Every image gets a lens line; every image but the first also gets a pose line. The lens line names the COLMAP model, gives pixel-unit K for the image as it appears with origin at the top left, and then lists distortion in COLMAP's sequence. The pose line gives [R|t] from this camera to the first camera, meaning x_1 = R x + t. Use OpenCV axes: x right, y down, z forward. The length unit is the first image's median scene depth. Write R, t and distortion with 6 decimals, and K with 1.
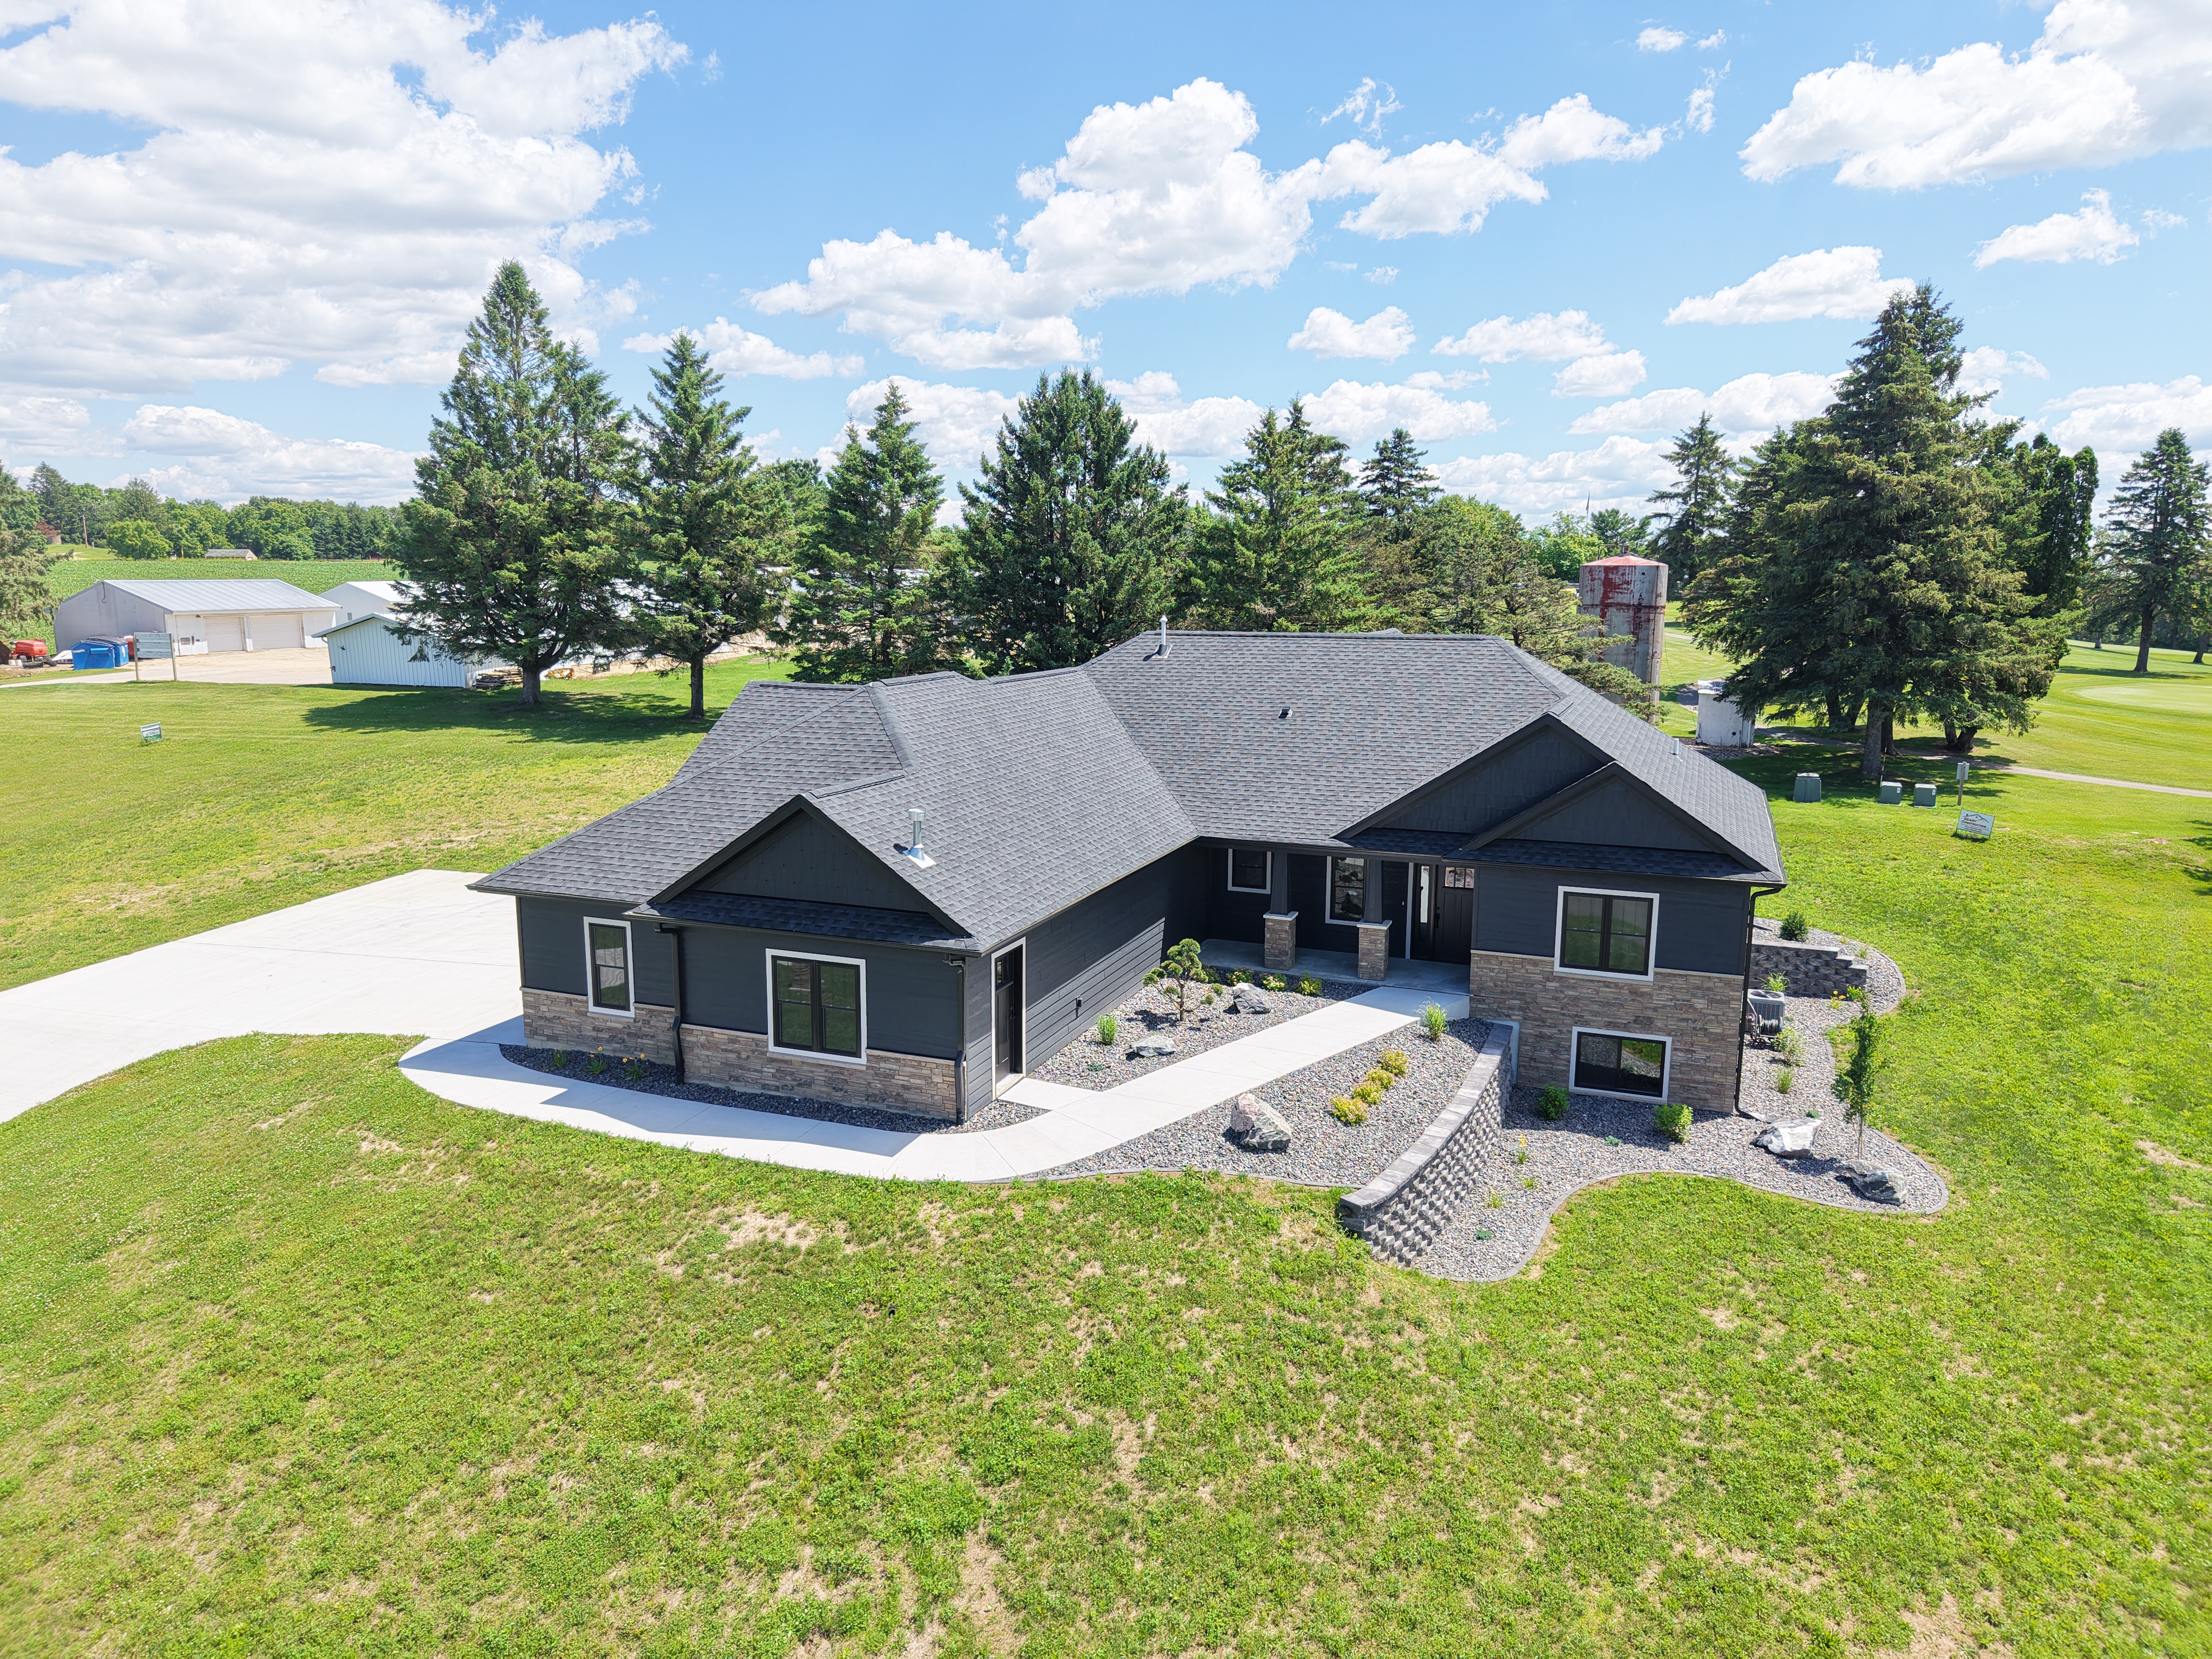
lens RADIAL K [[1470.4, 0, 1106.0], [0, 1470.4, 829.5], [0, 0, 1]] dist [0.052022, -0.062239]
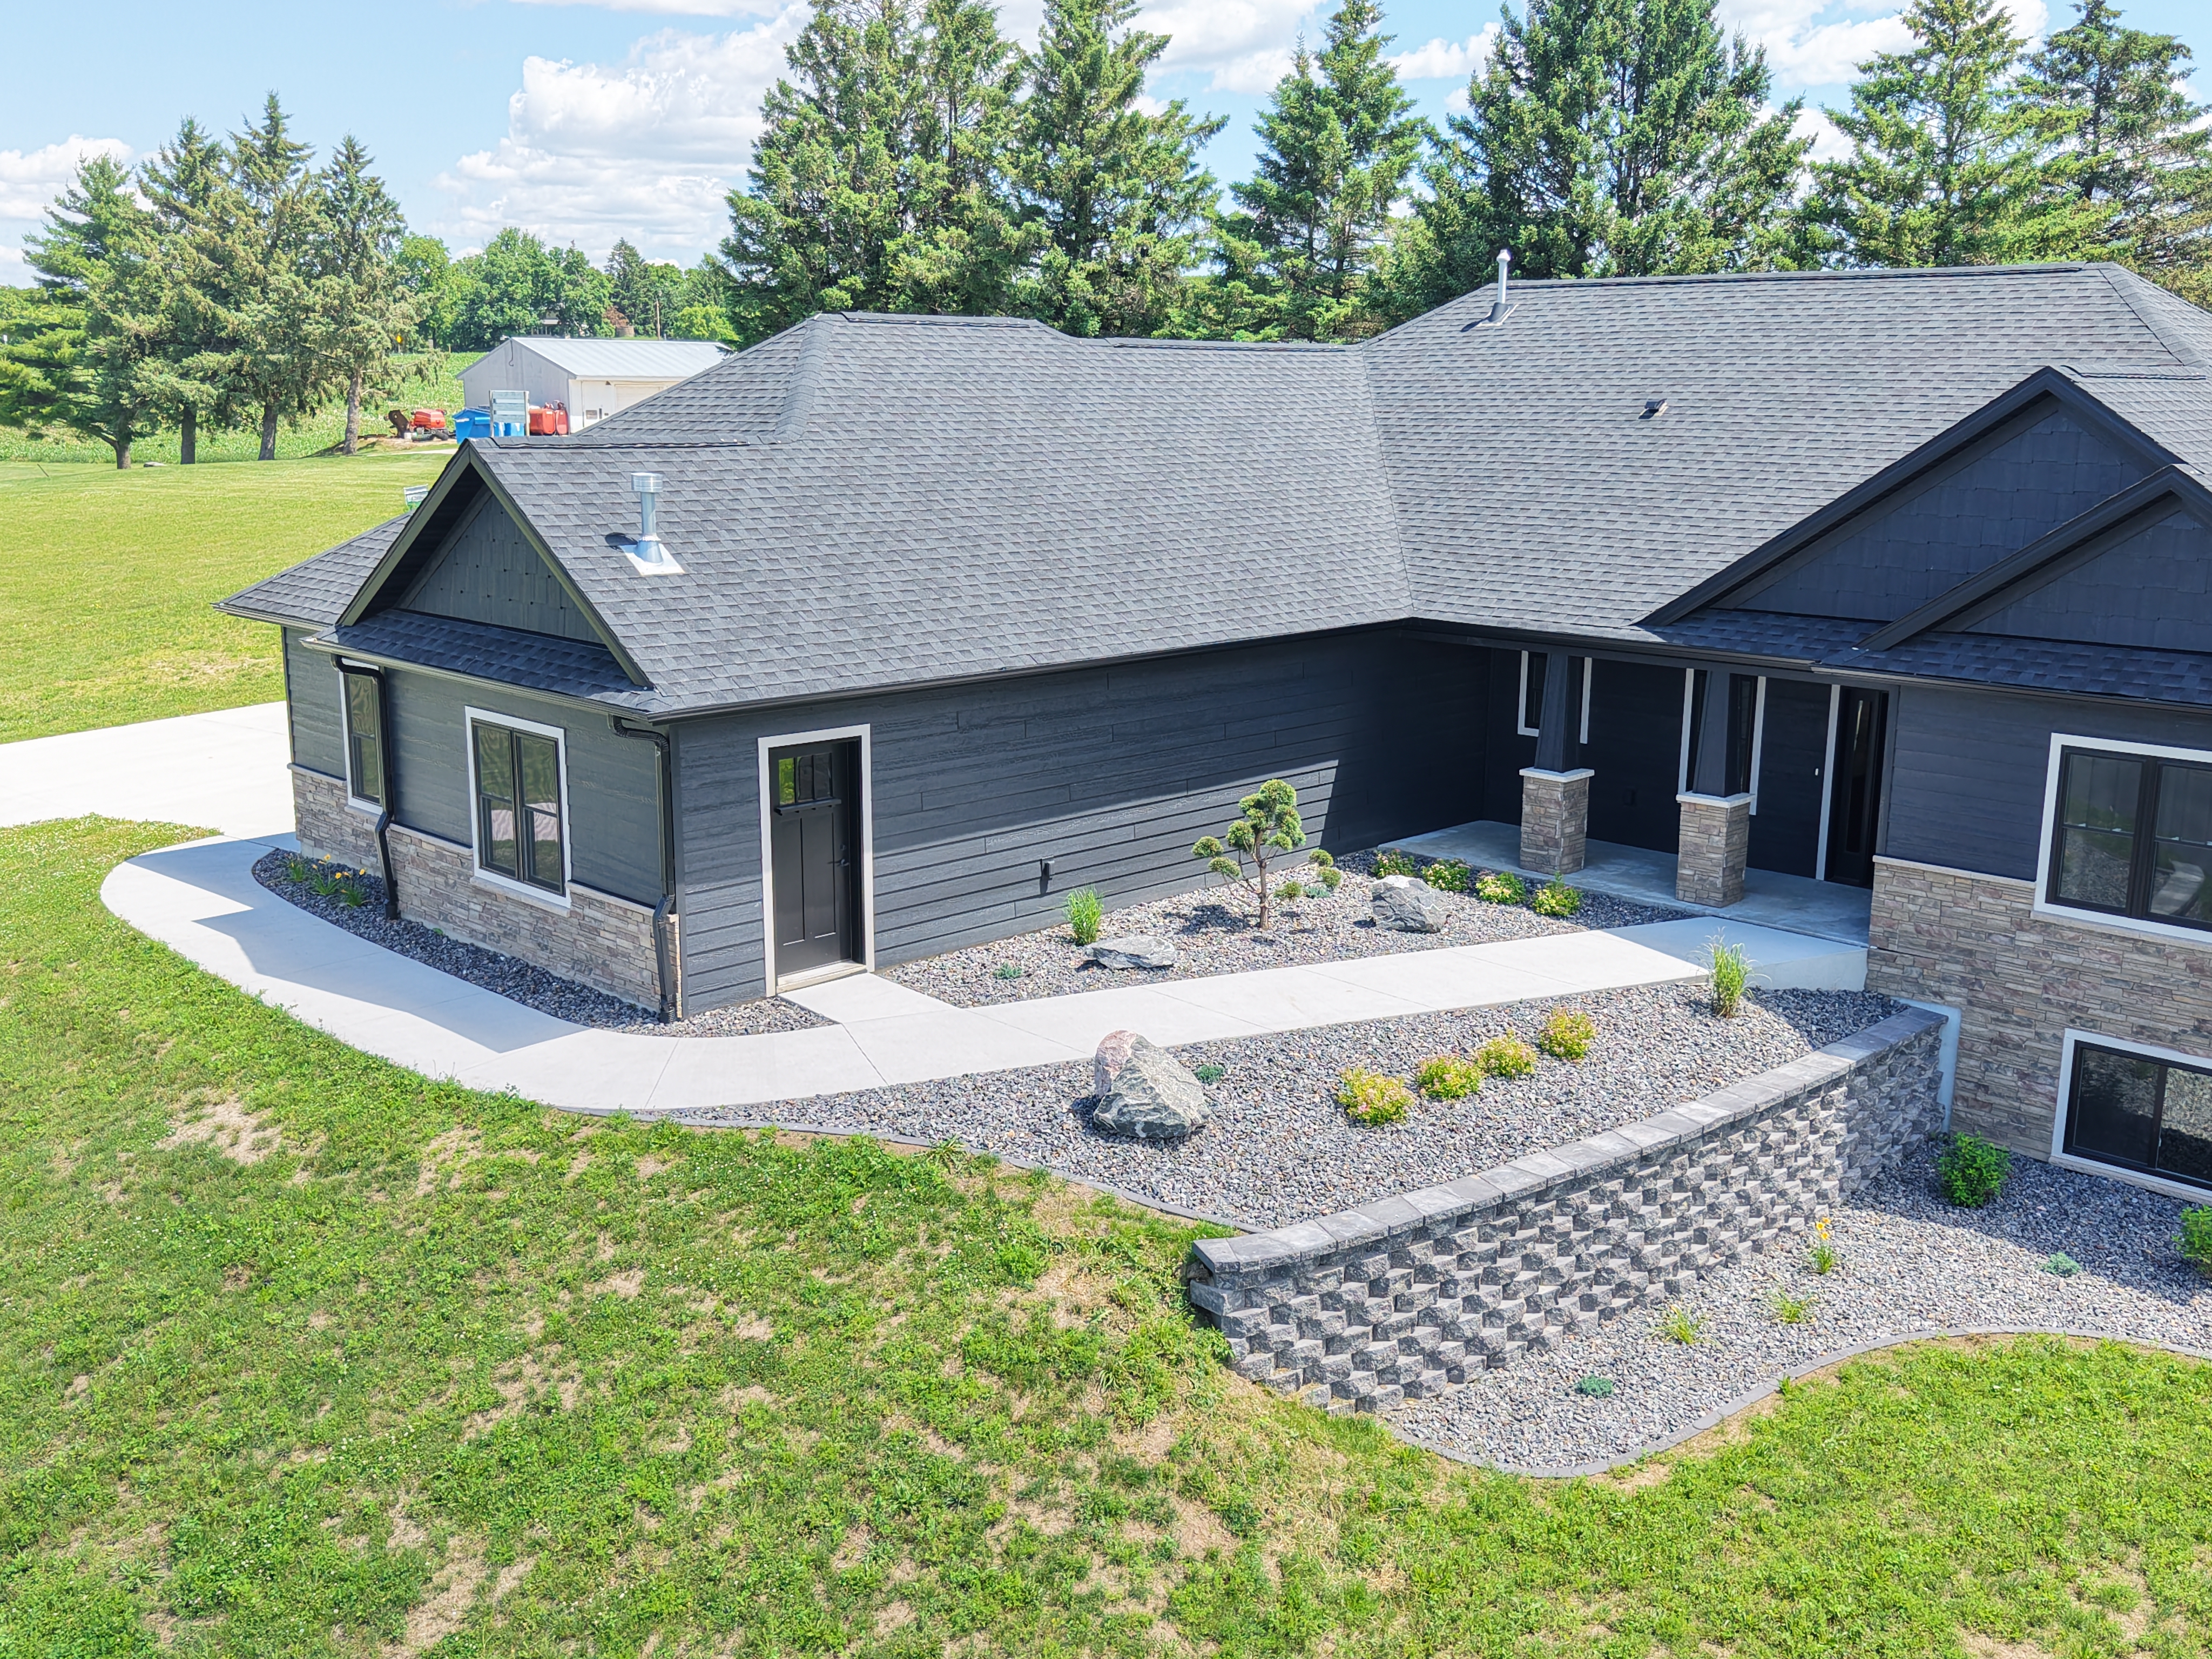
lens RADIAL K [[2070.8, 0, 1106.0], [0, 2070.8, 829.5], [0, 0, 1]] dist [0.073614, -0.142620]
pose [[0.918611, 0.086250, -0.385636, 0.297724], [-0.071380, 0.996054, 0.052741, 0.057174], [0.388663, -0.020921, 0.921143, 0.262158]]
